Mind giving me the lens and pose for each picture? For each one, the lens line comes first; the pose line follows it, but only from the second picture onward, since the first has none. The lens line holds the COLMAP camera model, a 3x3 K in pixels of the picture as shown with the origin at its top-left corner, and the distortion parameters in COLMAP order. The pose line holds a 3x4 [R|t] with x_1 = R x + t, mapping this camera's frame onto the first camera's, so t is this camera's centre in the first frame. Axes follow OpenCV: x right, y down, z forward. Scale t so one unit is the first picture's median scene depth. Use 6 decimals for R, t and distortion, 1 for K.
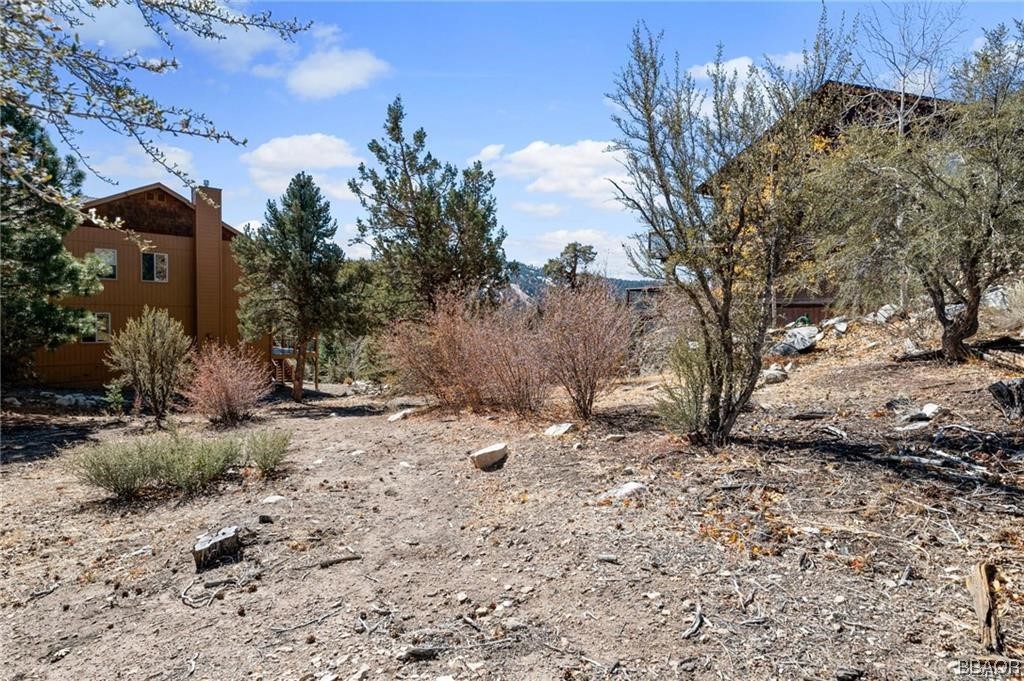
lens RADIAL K [[560.1, 0, 512.8], [0, 560.1, 337.8], [0, 0, 1]] dist [-0.000062, 0.000146]
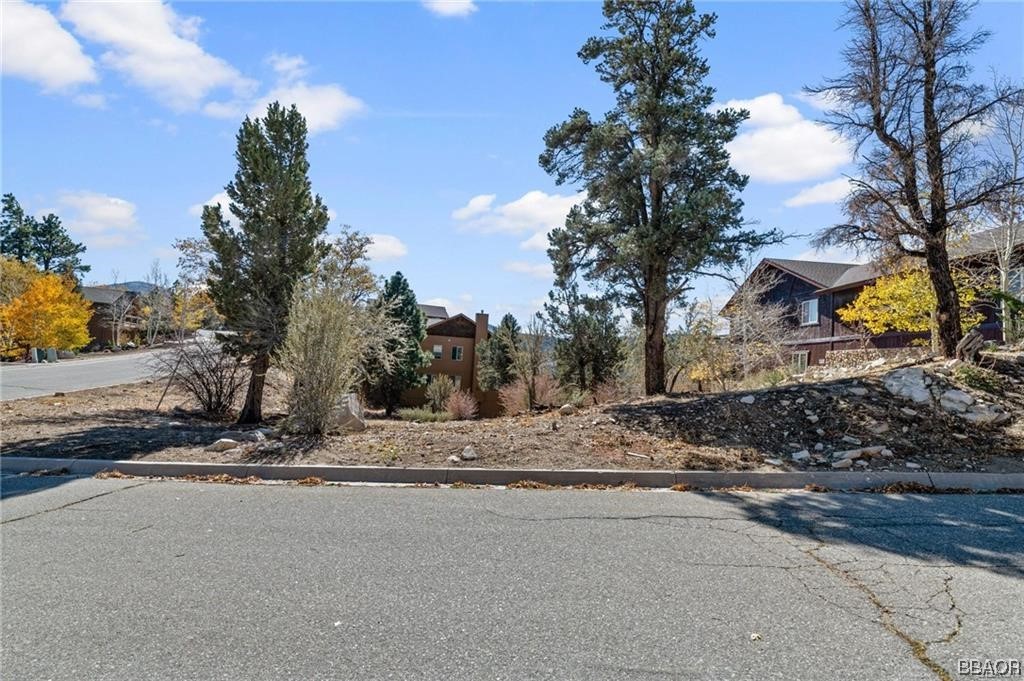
lens RADIAL K [[507.3, 0, 511.1], [0, 507.3, 342.5], [0, 0, 1]] dist [-0.000463, 0.000135]
pose [[0.852783, 0.006422, -0.522226, 0.694570], [-0.066790, 0.993055, -0.096854, 0.003028], [0.517977, 0.117475, 0.847289, -0.668879]]
